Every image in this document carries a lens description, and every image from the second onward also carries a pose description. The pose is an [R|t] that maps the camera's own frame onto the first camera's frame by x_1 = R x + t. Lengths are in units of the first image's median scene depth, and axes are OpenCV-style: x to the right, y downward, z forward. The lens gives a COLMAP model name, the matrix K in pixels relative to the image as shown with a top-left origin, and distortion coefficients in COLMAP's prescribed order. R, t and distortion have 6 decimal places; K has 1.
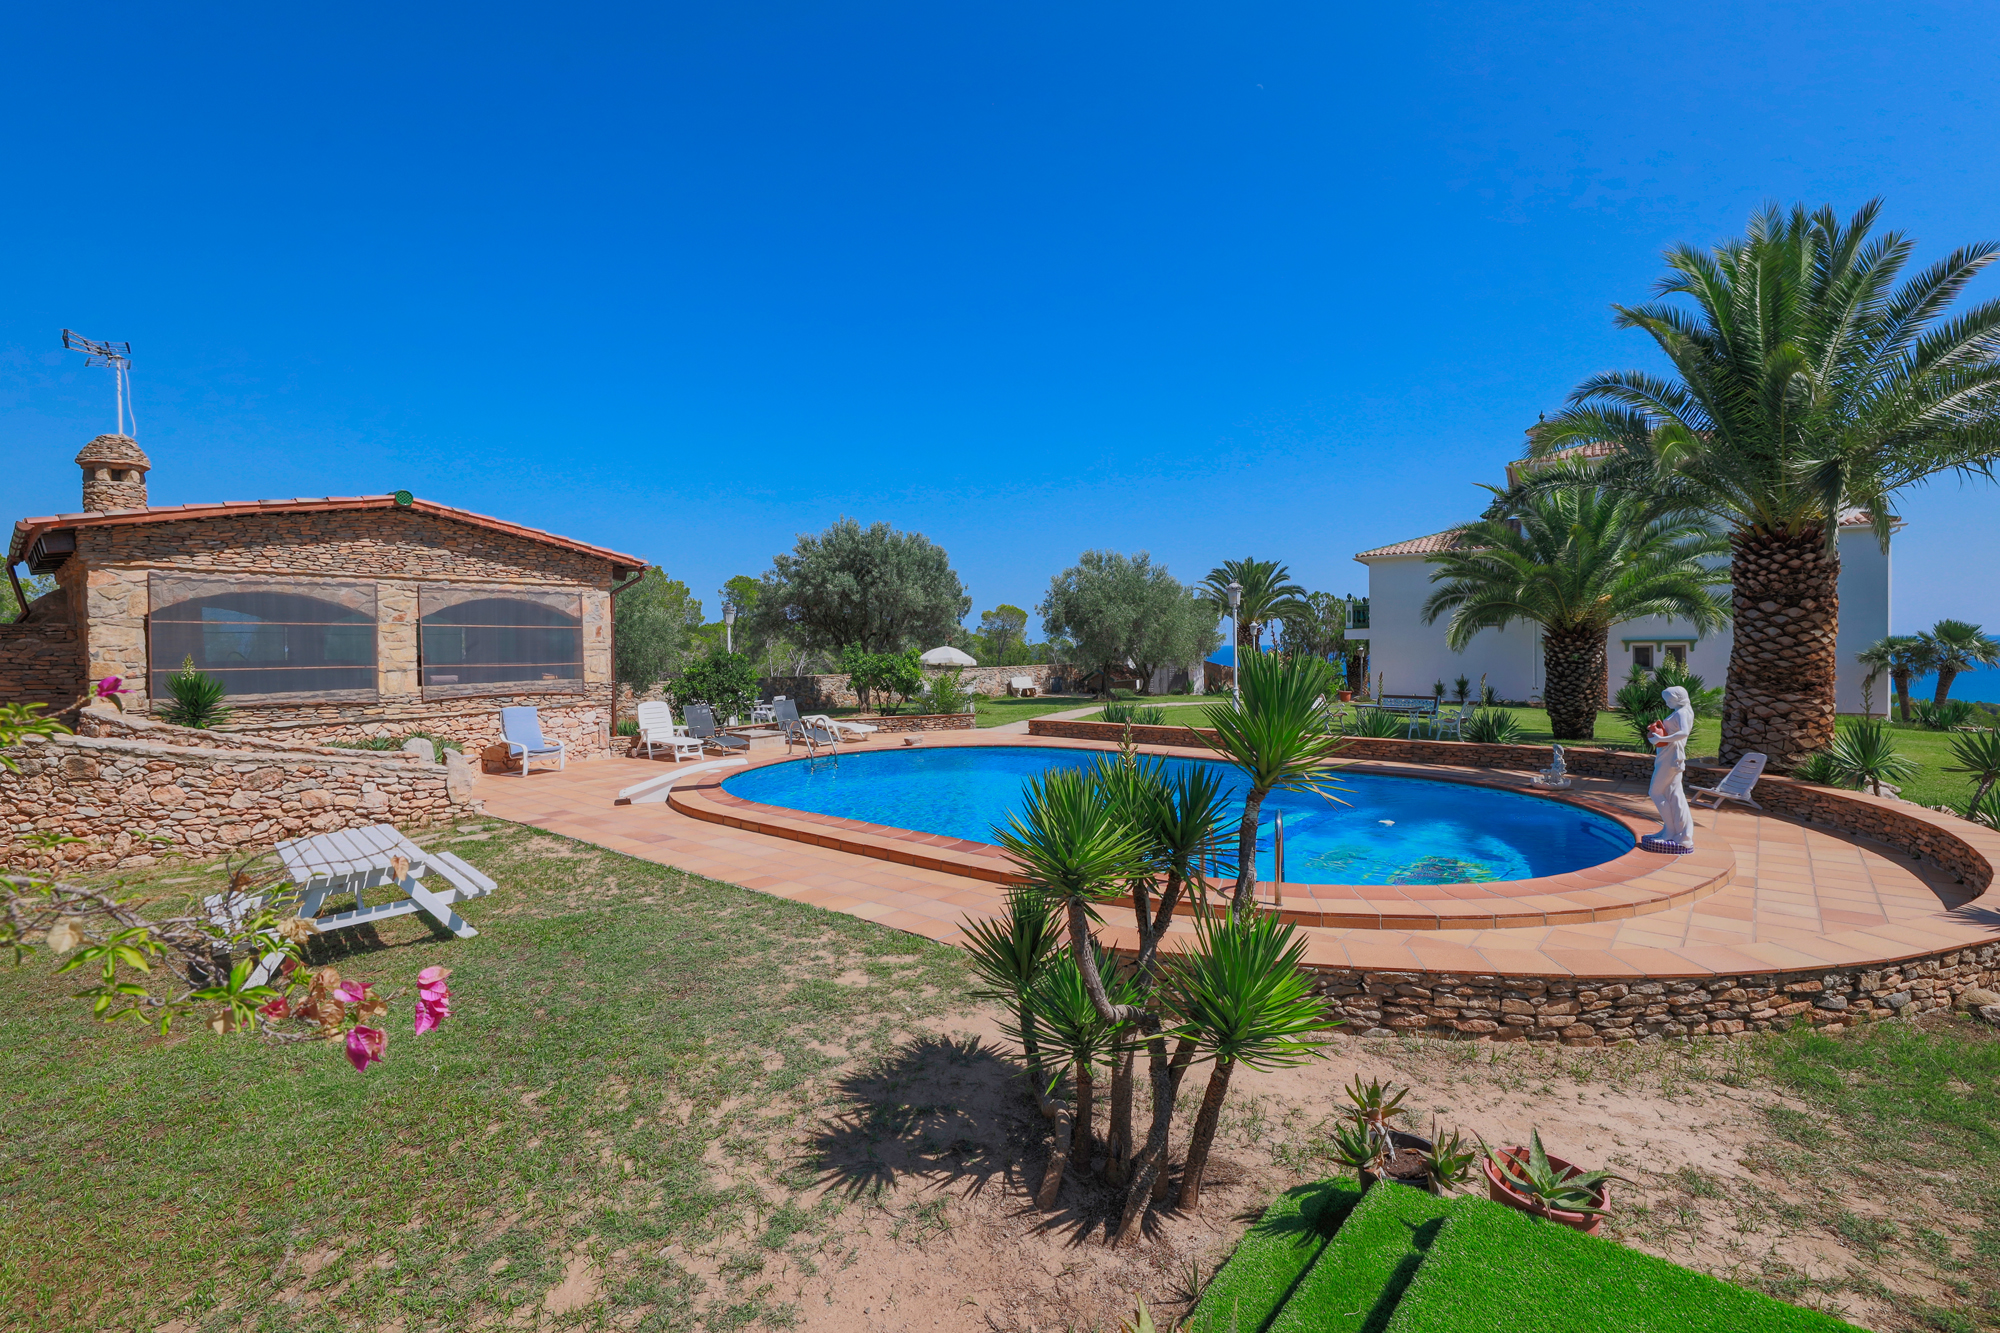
lens RADIAL K [[895.6, 0, 1000.0], [0, 895.6, 666.5], [0, 0, 1]] dist [-0.001746, -0.000857]
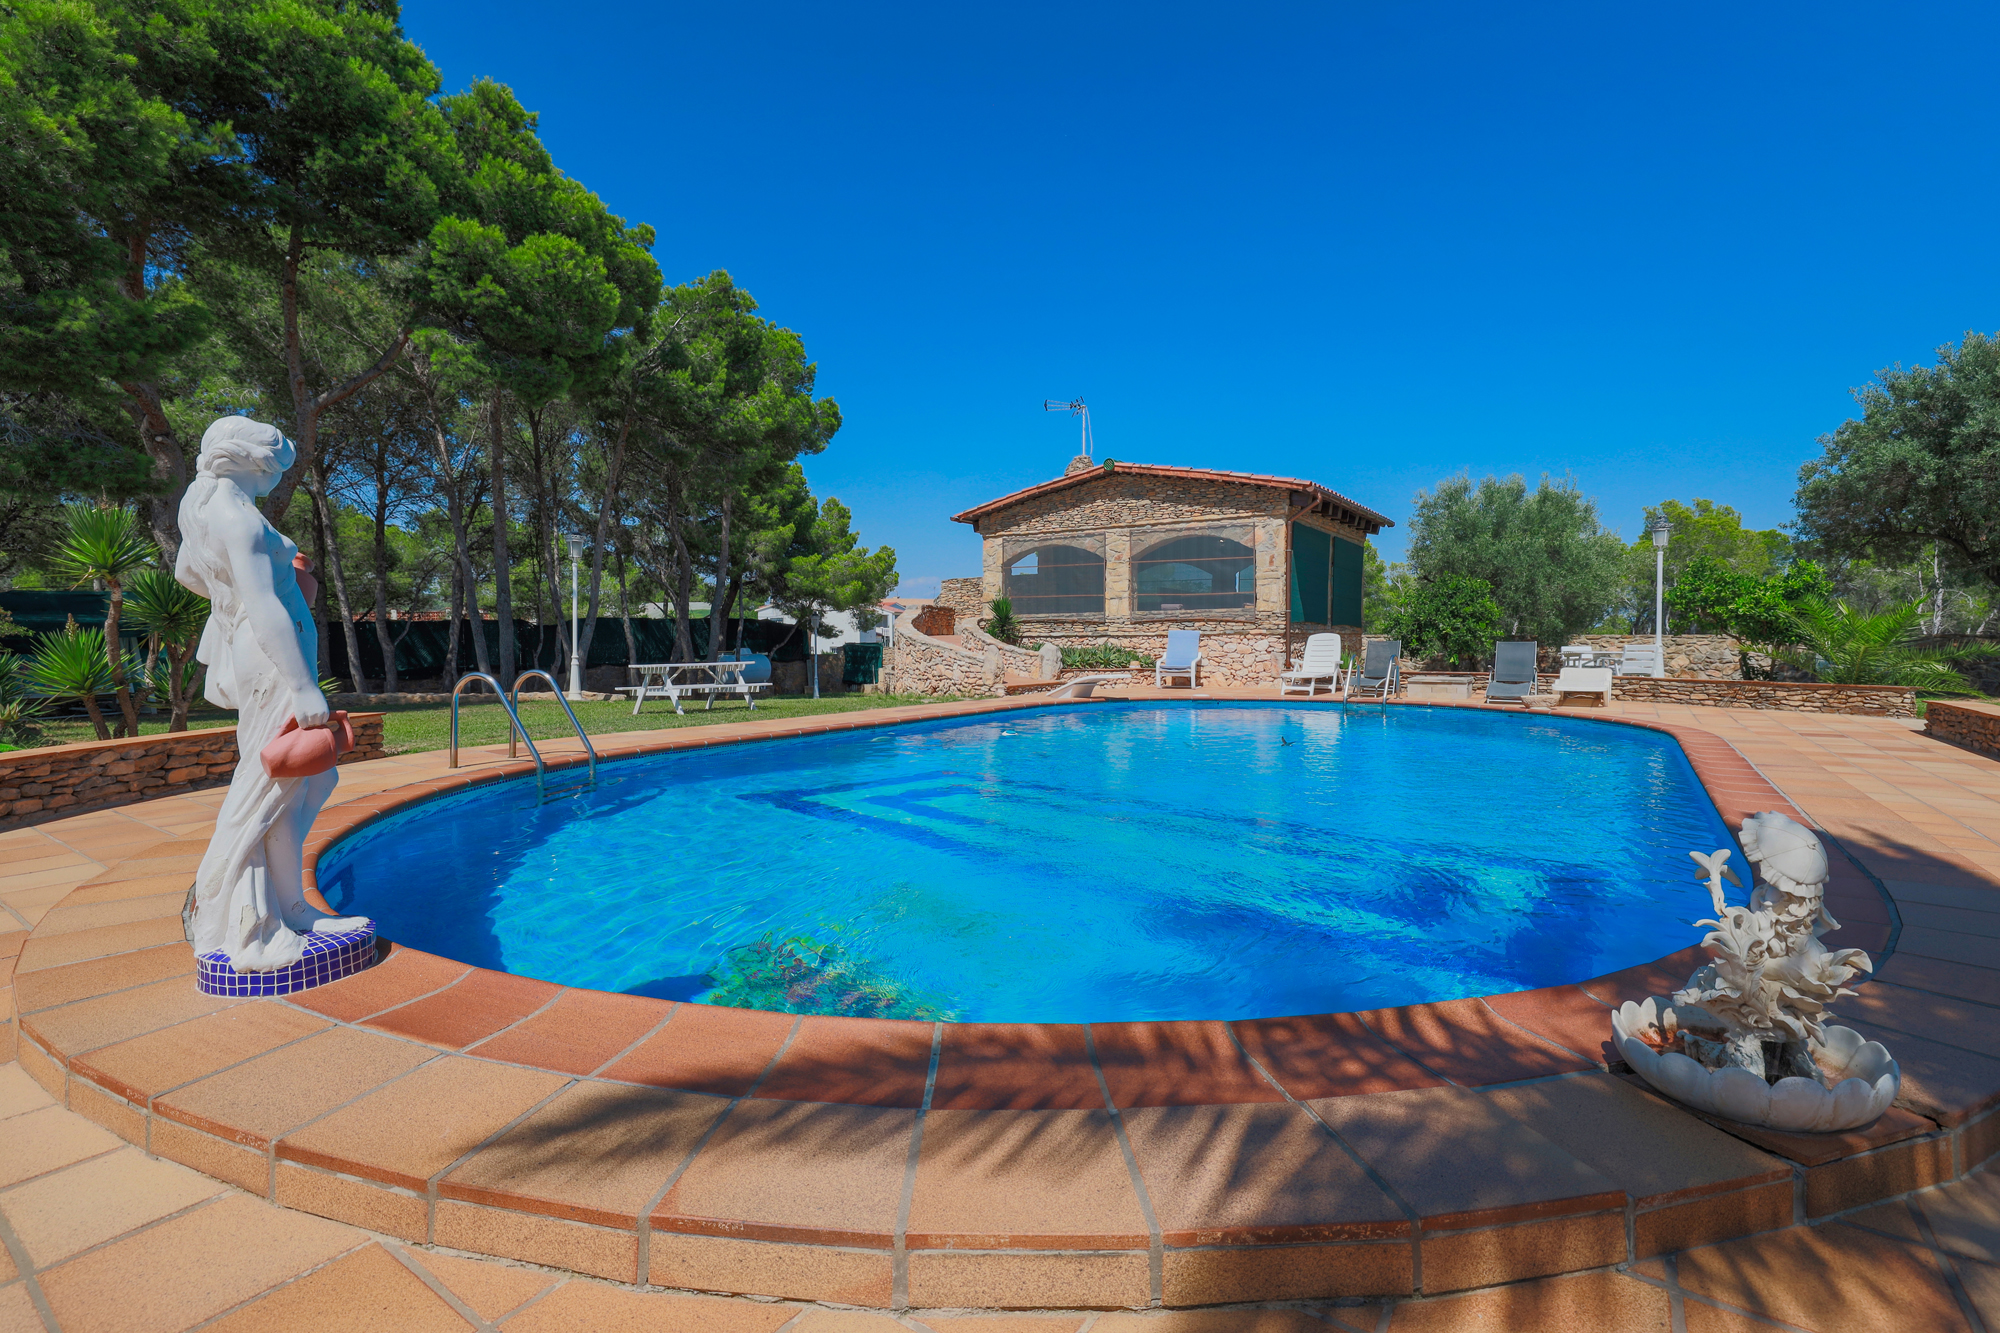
lens RADIAL K [[895.6, 0, 1000.0], [0, 895.6, 666.5], [0, 0, 1]] dist [-0.001746, -0.000857]
pose [[0.095672, 0.047081, -0.994299, 0.591710], [-0.026469, 0.998648, 0.044740, 0.048279], [0.995061, 0.022038, 0.096789, 0.678414]]
